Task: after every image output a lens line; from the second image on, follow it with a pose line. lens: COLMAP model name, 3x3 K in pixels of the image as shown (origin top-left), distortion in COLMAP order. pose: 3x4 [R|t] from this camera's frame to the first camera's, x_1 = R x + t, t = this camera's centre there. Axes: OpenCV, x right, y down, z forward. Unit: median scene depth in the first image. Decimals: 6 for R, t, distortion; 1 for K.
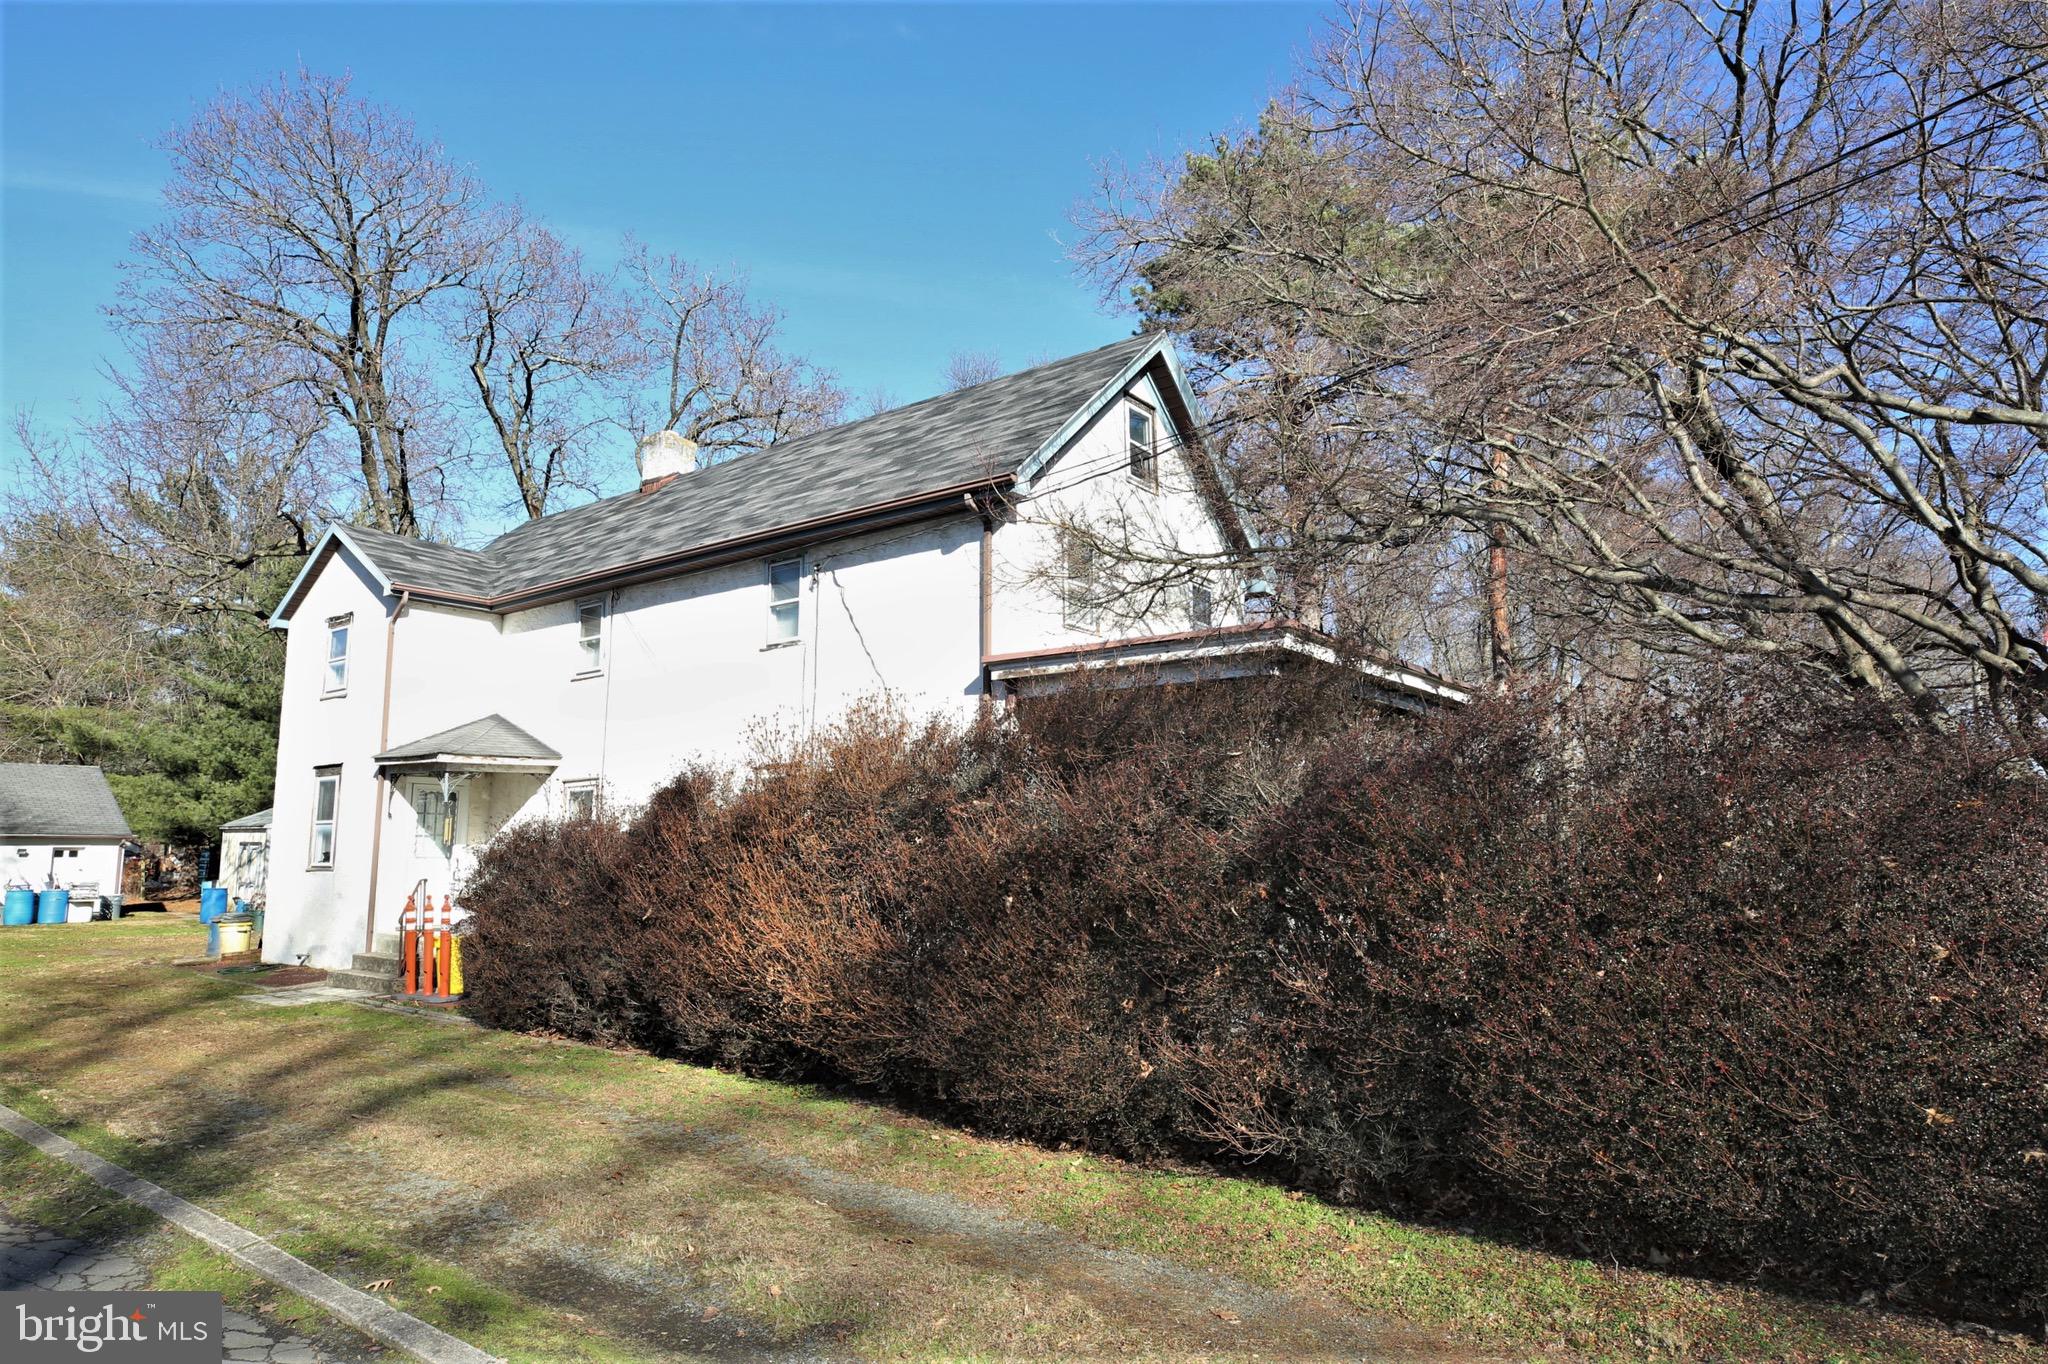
lens RADIAL K [[1212.8, 0, 1022.0], [0, 1212.8, 666.6], [0, 0, 1]] dist [0.002281, -0.023773]
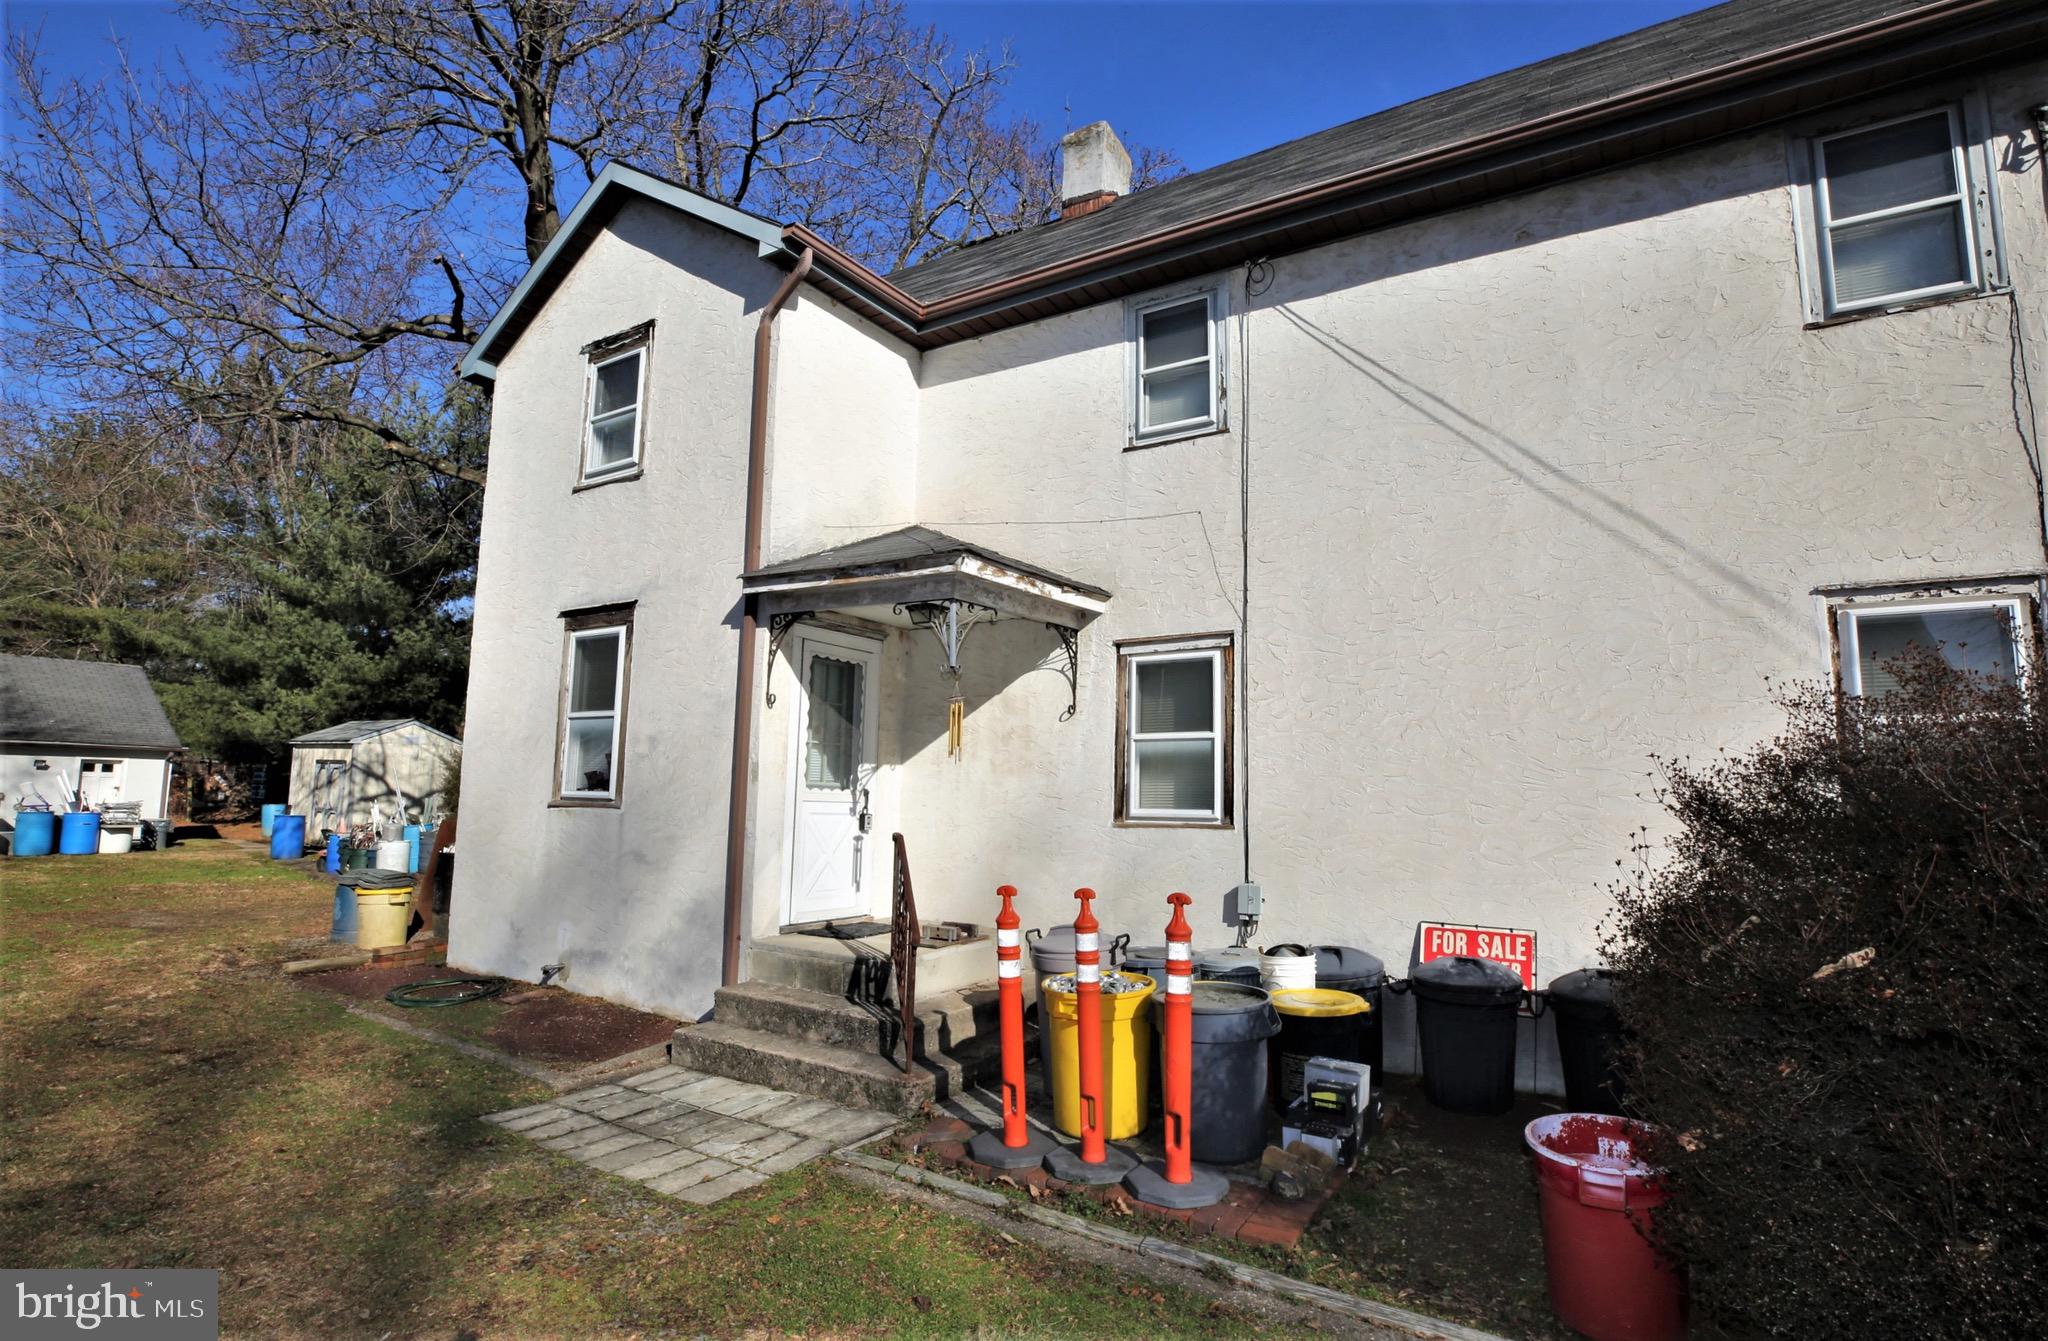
lens RADIAL K [[999.5, 0, 1024.0], [0, 999.5, 670.5], [0, 0, 1]] dist [-0.040318, 0.000230]
pose [[0.995561, 0.033720, 0.087867, -0.231435], [-0.036374, 0.998924, 0.028780, 0.048765], [-0.086802, -0.031848, 0.995716, 0.300252]]
